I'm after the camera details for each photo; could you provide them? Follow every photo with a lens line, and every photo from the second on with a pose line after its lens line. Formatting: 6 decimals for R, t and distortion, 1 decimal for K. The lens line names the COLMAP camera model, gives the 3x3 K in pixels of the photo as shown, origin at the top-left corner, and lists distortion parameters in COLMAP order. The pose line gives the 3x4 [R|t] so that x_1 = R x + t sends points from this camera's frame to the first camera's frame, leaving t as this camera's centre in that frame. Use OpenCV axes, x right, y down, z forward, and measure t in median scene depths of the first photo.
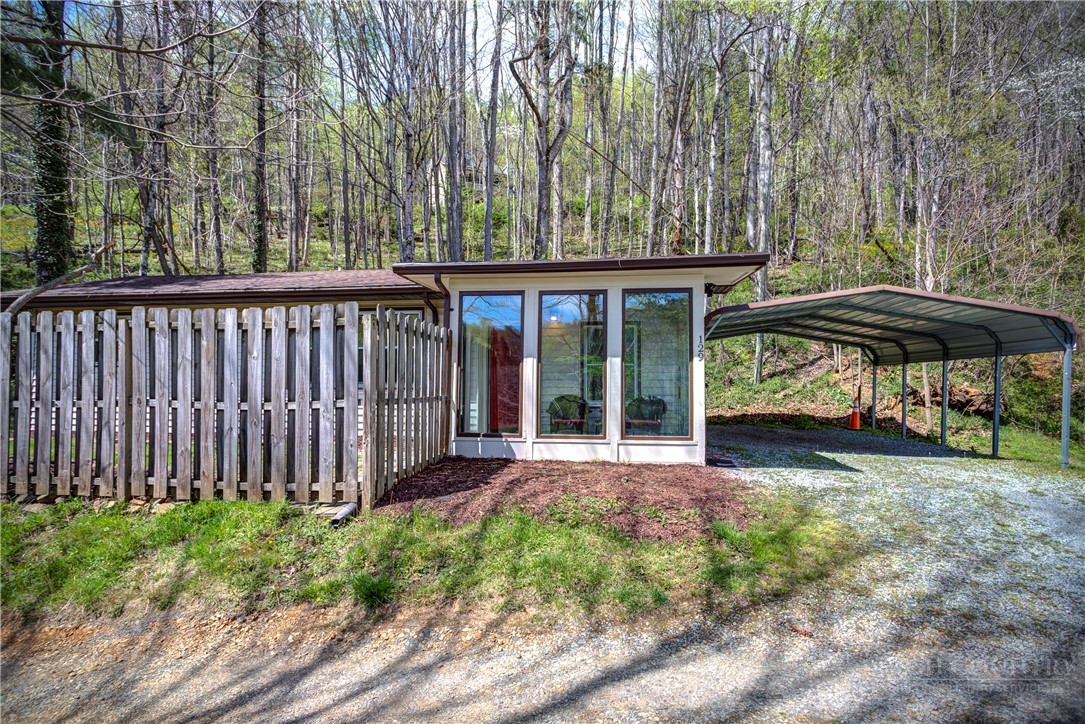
lens RADIAL K [[530.5, 0, 540.1], [0, 530.5, 358.4], [0, 0, 1]] dist [-0.000644, 0.004409]
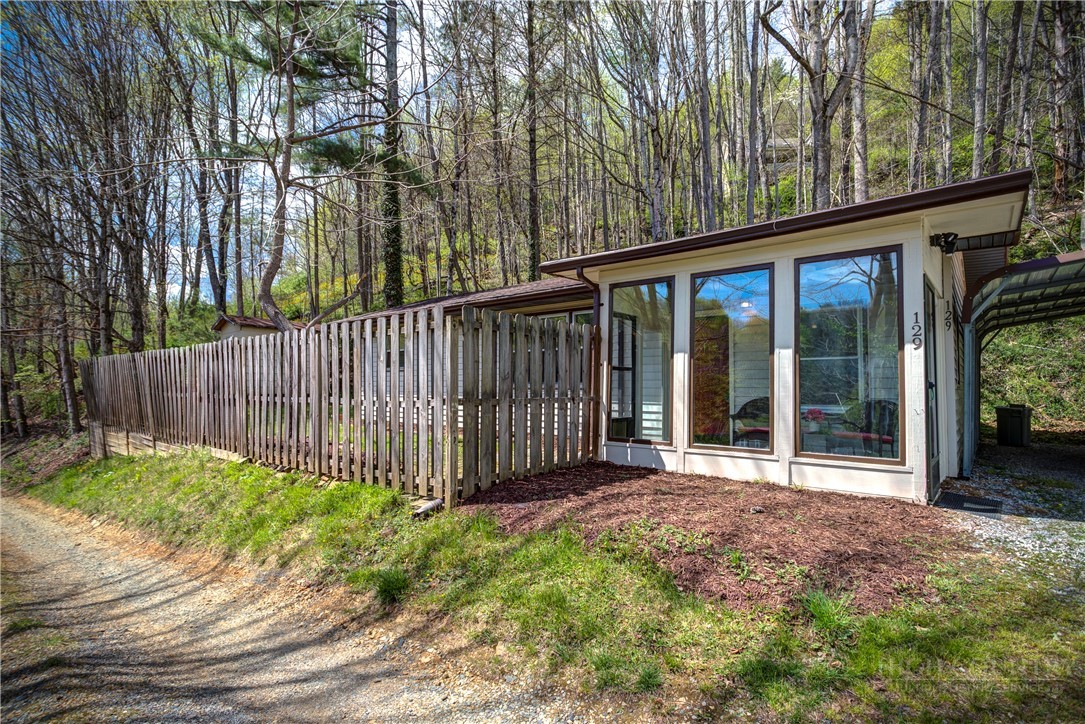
lens RADIAL K [[530.5, 0, 540.1], [0, 530.5, 358.4], [0, 0, 1]] dist [-0.000644, 0.004409]
pose [[0.834391, -0.029863, -0.550363, 0.398632], [0.027829, 0.999540, -0.012044, 0.016471], [0.550469, -0.005267, 0.834839, 0.250557]]
